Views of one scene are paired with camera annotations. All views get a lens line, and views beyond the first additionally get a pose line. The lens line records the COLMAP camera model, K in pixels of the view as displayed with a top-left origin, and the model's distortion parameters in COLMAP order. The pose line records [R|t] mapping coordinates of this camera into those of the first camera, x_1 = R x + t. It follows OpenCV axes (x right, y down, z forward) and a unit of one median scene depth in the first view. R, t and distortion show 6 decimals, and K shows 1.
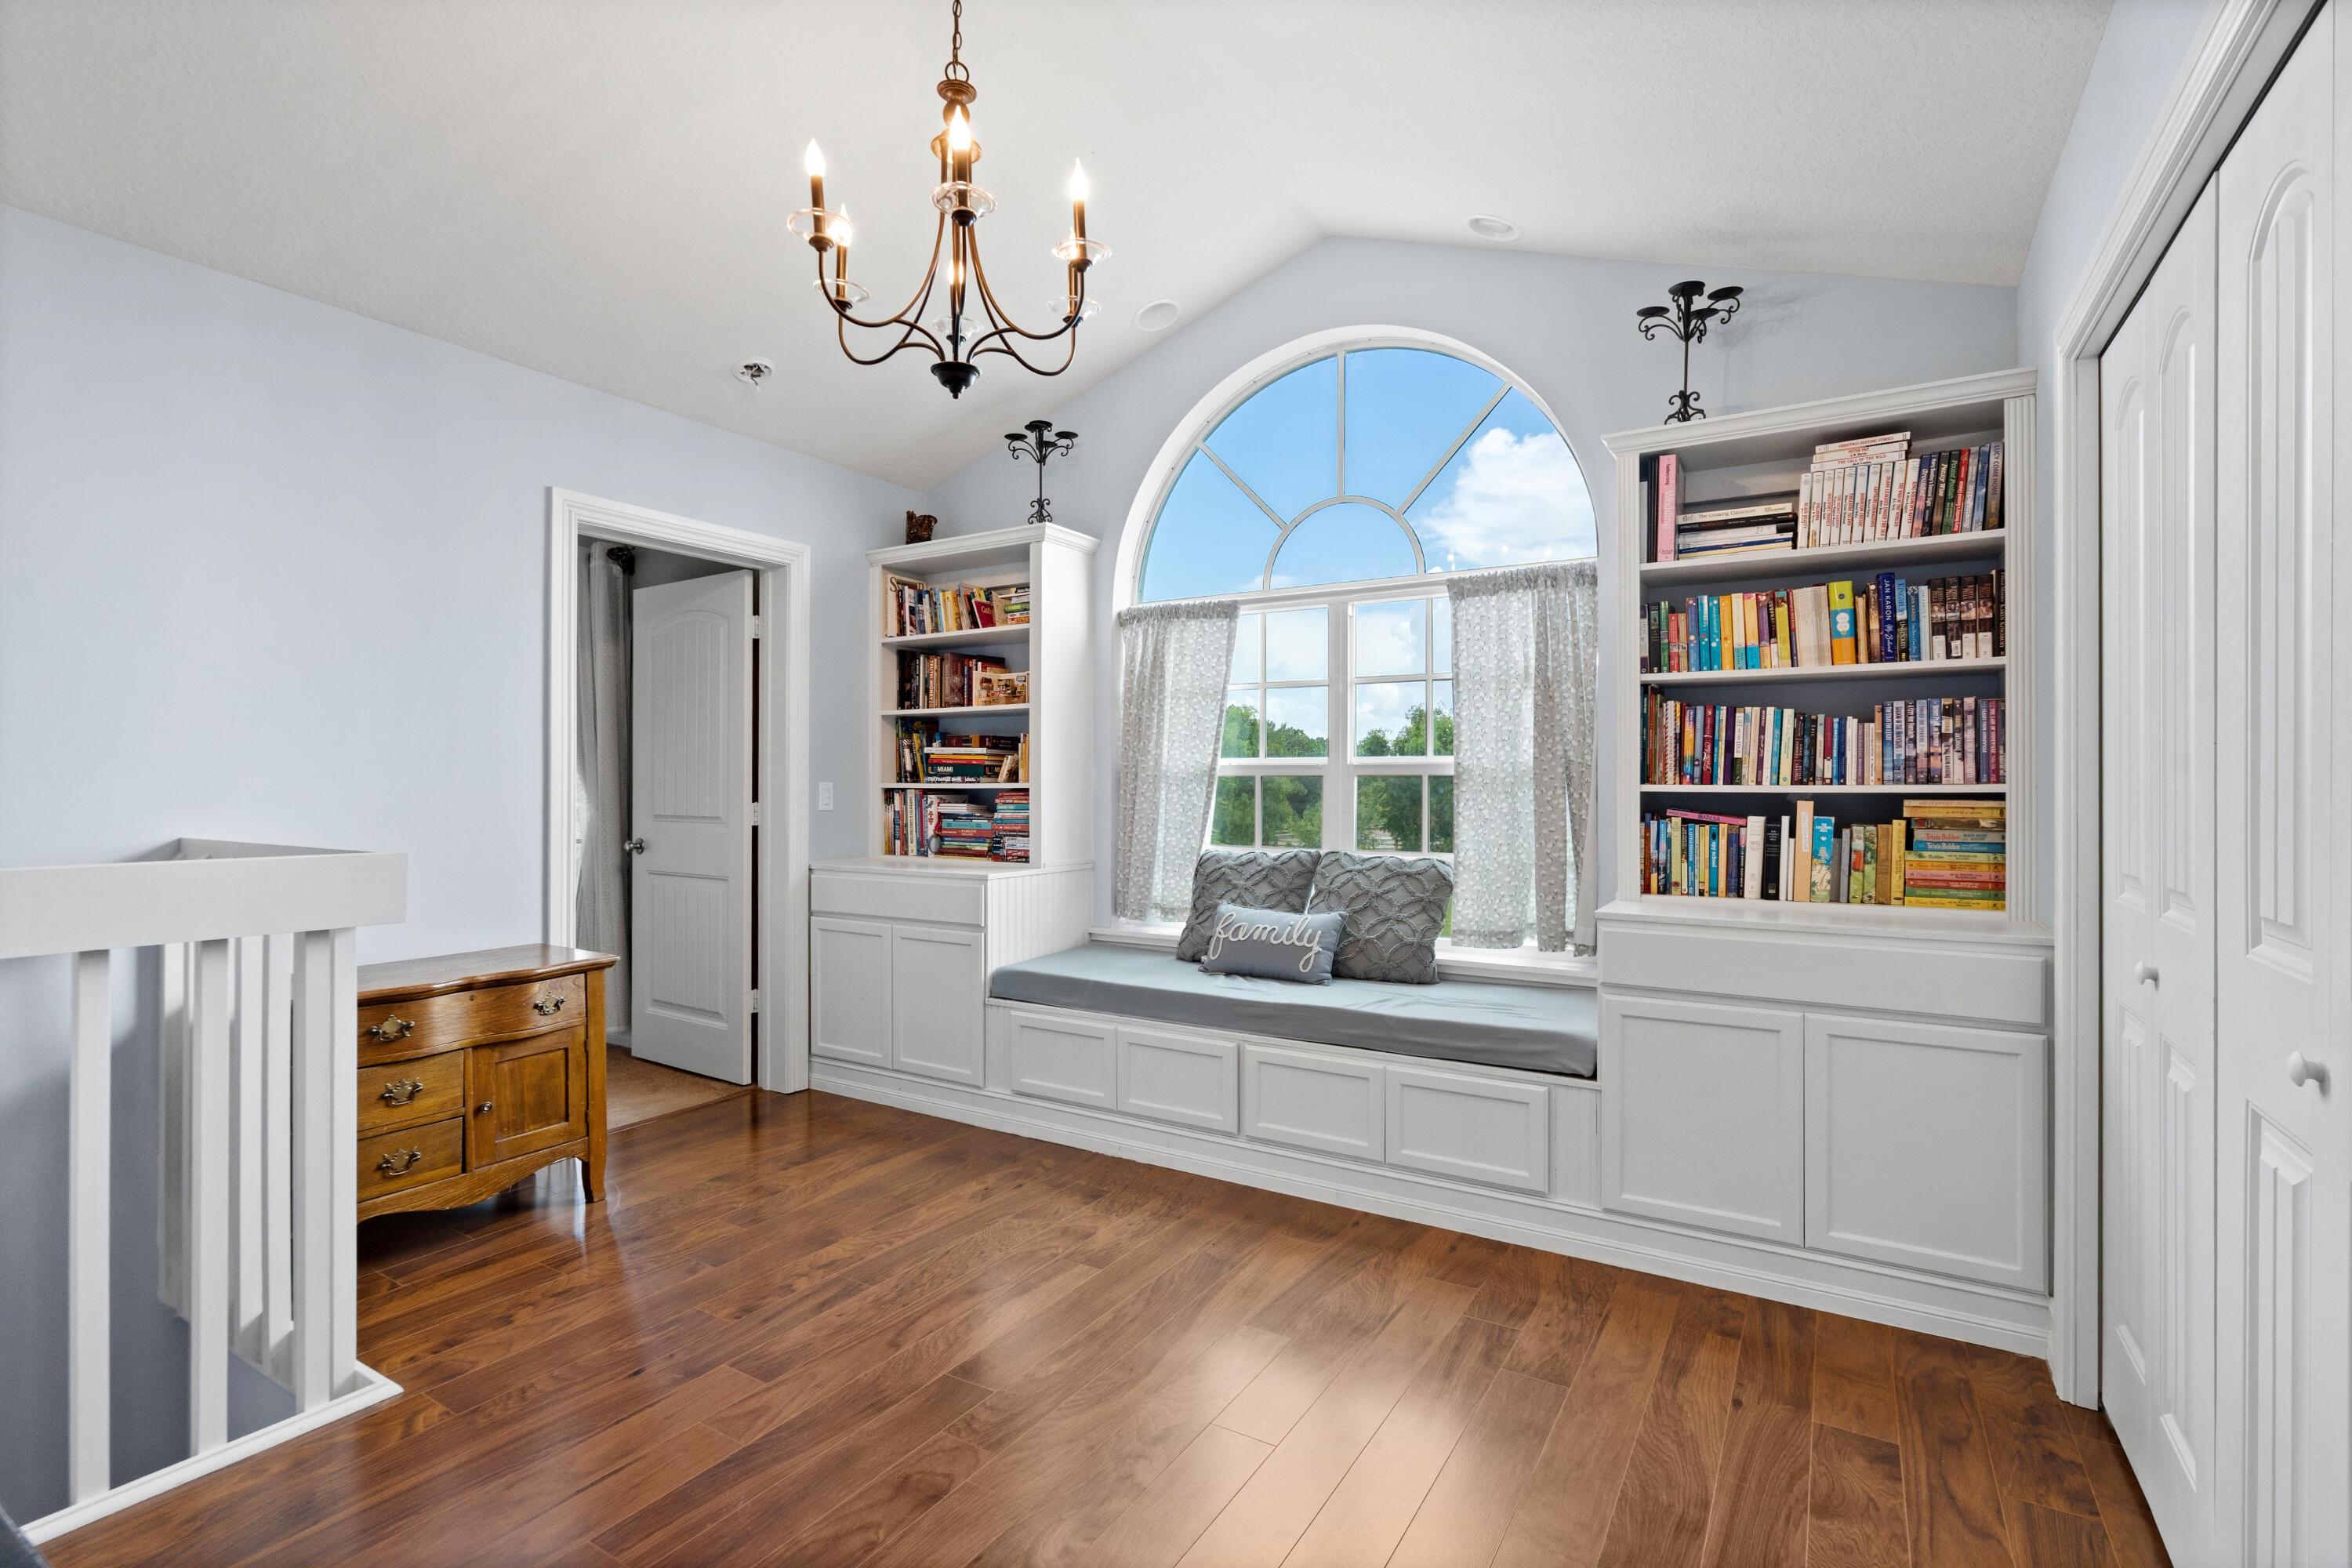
lens RADIAL K [[1086.3, 0, 1174.3], [0, 1086.3, 785.7], [0, 0, 1]] dist [-0.001926, -0.000062]
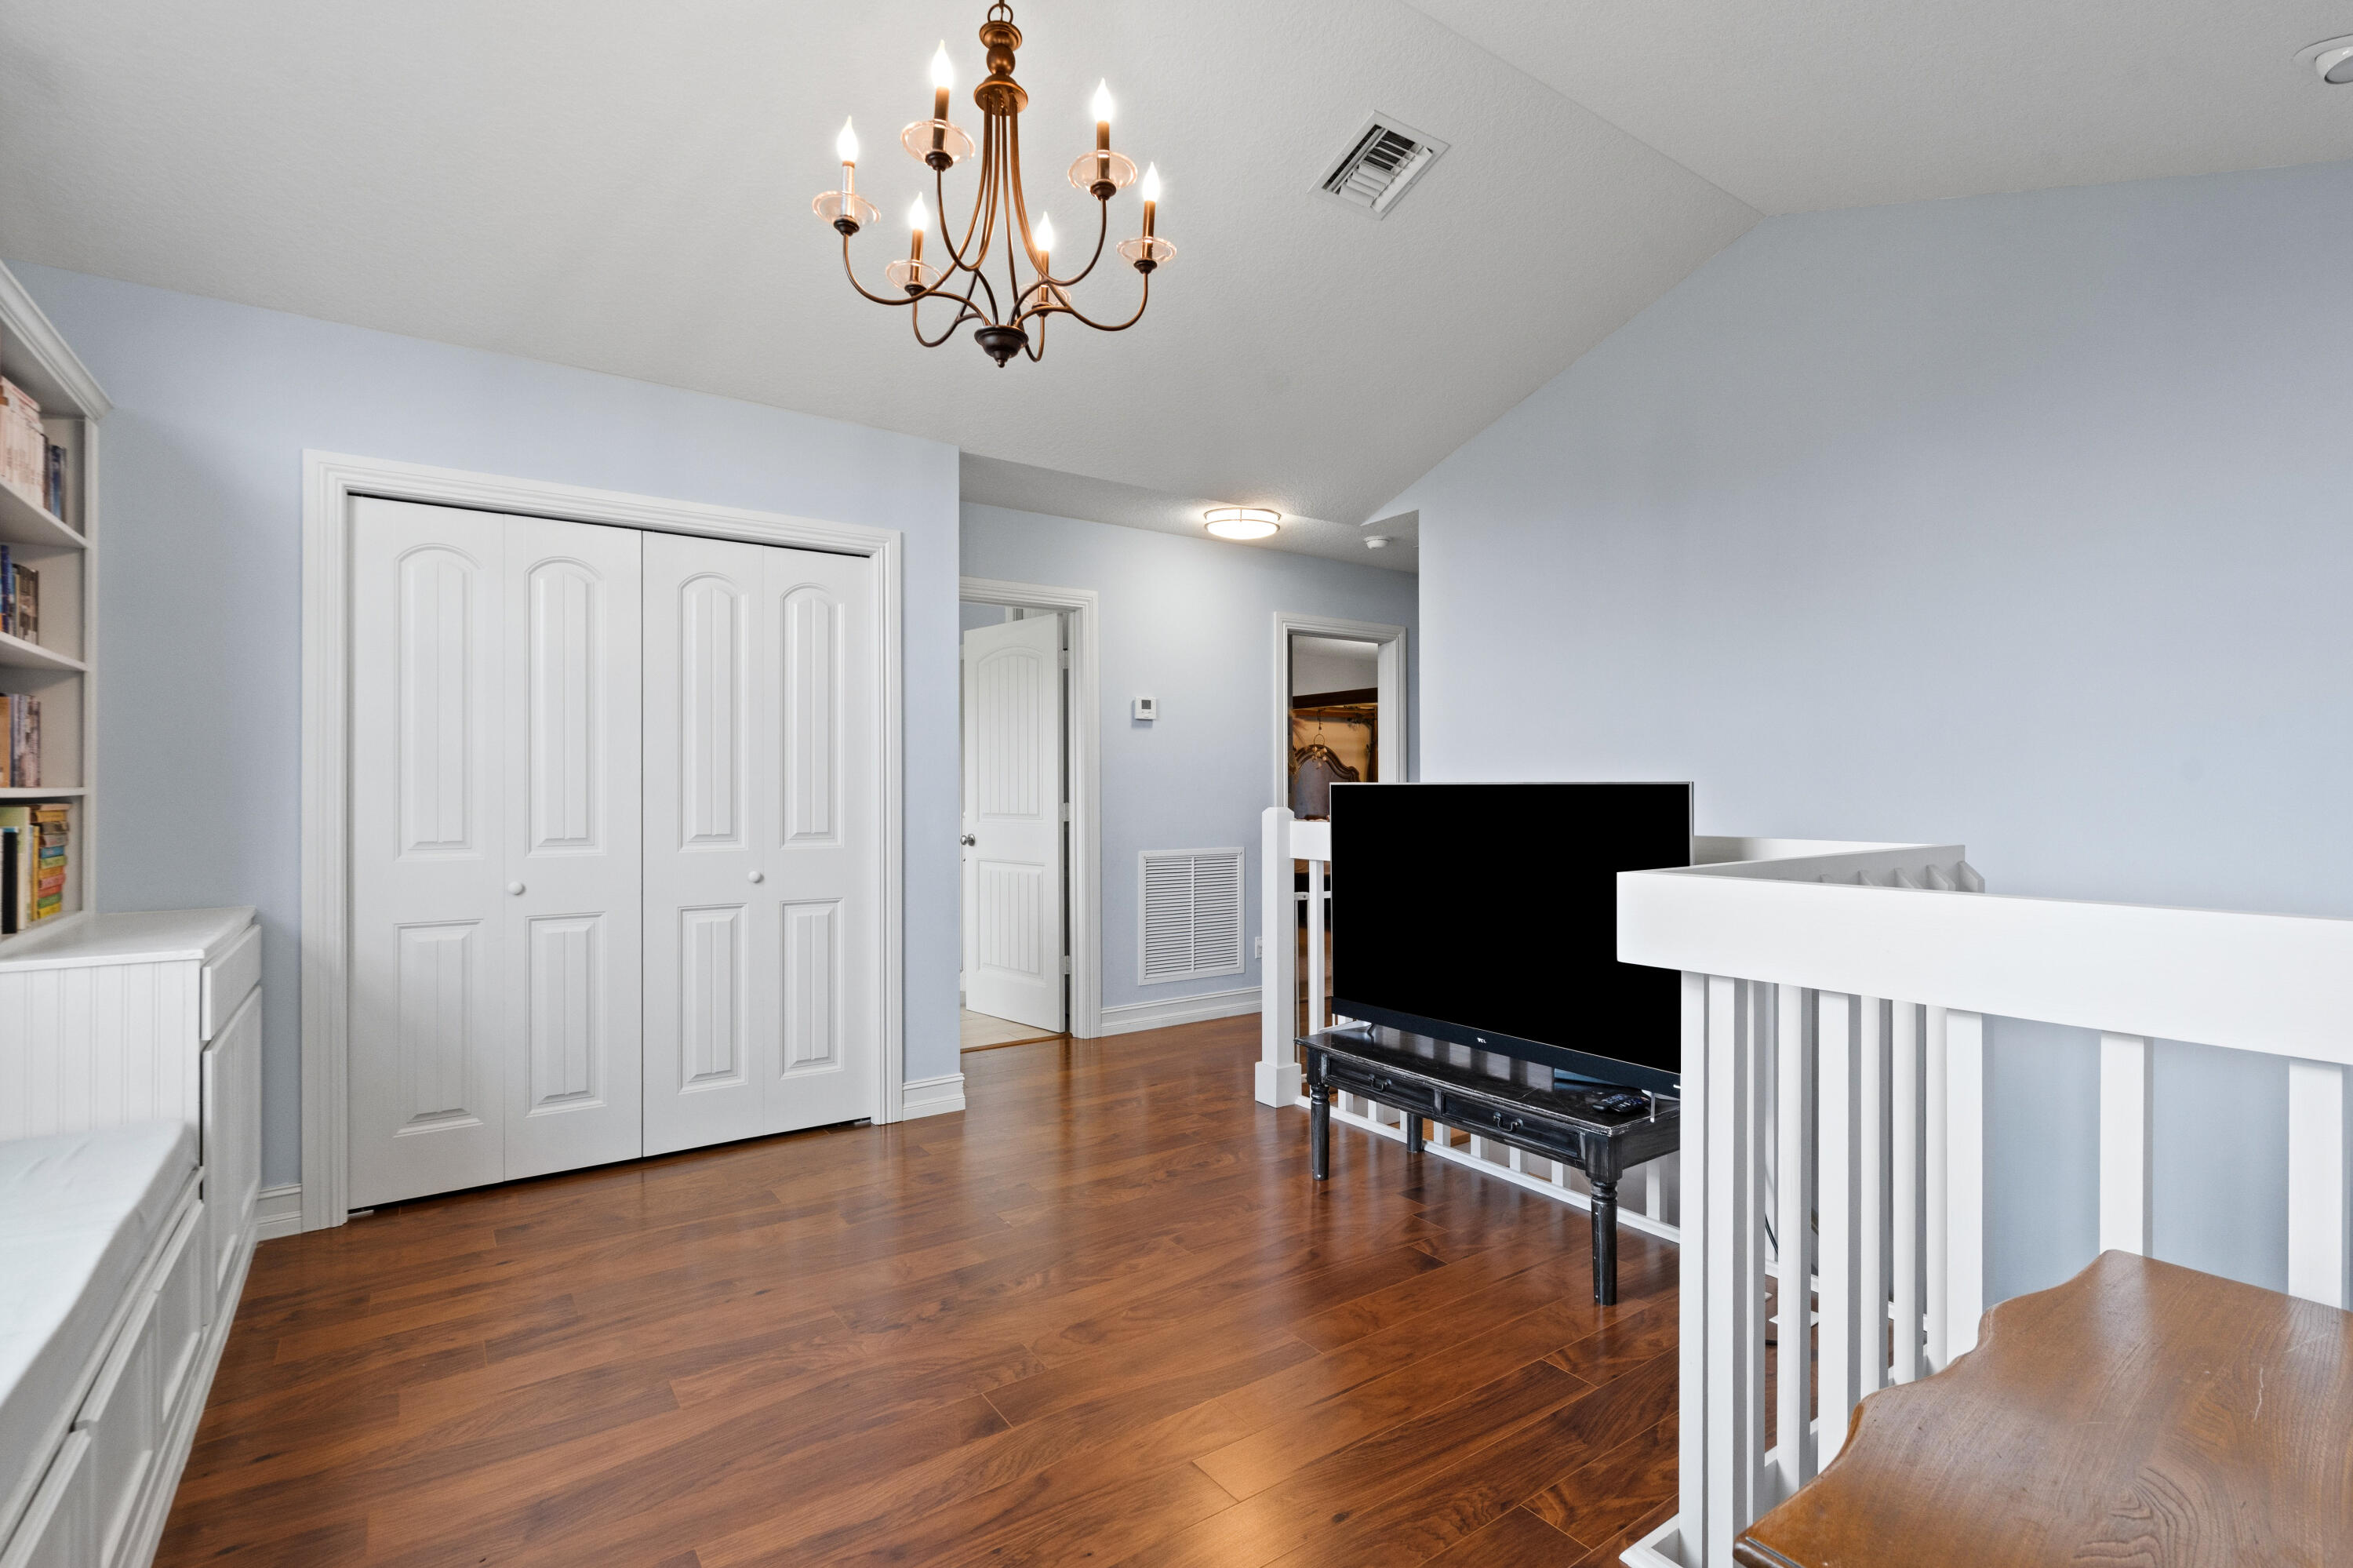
lens RADIAL K [[1086.8, 0, 1174.9], [0, 1086.8, 787.0], [0, 0, 1]] dist [-0.001926, -0.000062]
pose [[-0.918576, -0.000782, 0.395243, -0.671308], [-0.000893, 1.000000, -0.000096, -0.002426], [-0.395242, -0.000441, -0.918577, 1.713611]]
